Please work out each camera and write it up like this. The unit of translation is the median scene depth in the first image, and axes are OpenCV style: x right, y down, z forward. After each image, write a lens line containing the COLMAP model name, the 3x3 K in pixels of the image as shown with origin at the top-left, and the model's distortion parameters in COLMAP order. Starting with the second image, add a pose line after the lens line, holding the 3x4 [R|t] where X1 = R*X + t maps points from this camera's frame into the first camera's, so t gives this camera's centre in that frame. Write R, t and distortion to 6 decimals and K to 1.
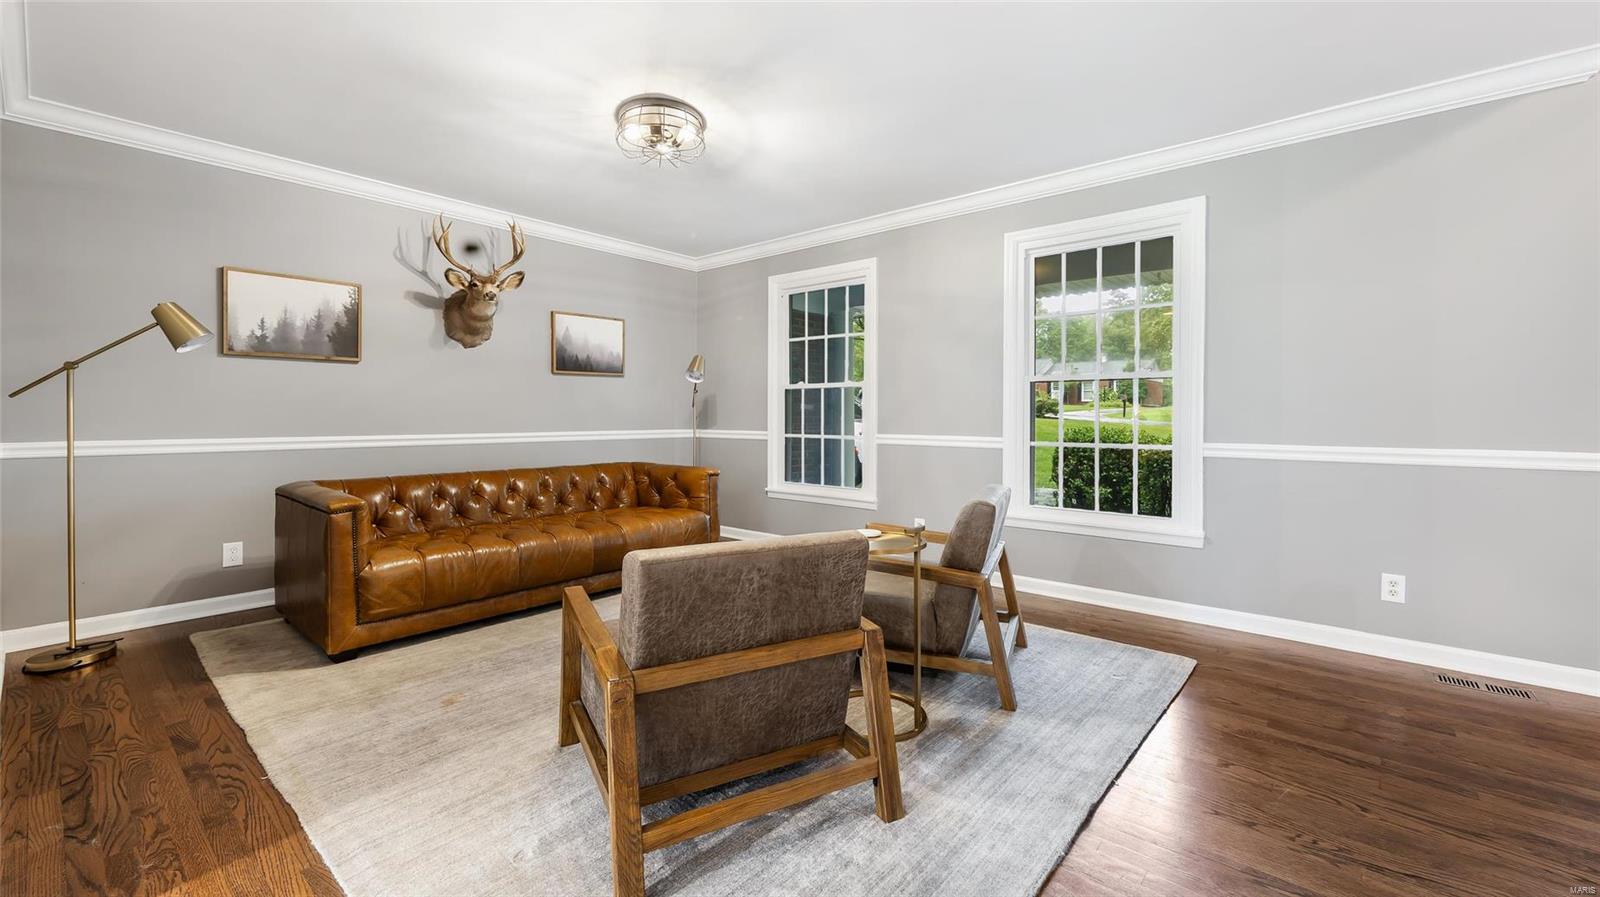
lens RADIAL K [[641.0, 0, 811.5], [0, 641.0, 423.4], [0, 0, 1]] dist [0.004429, 0.000422]
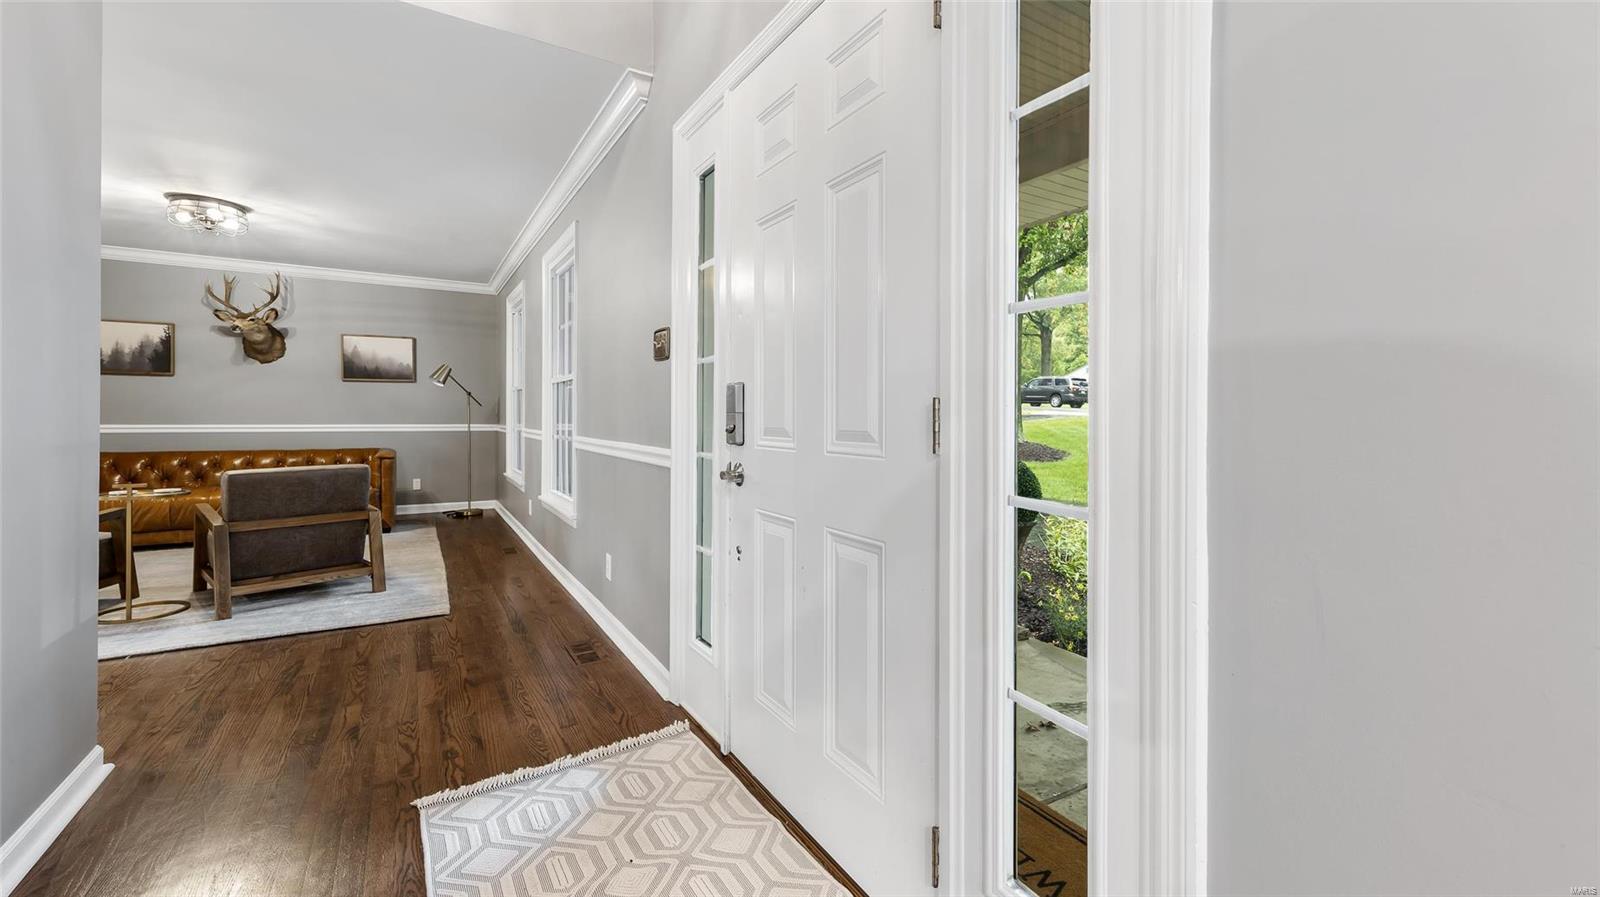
lens RADIAL K [[641.0, 0, 802.7], [0, 641.0, 423.0], [0, 0, 1]] dist [0.004429, 0.000422]
pose [[0.949847, 0.009450, -0.312574, 1.055966], [-0.009456, 0.999954, 0.001496, 0.000169], [0.312573, 0.001535, 0.949892, 0.030506]]
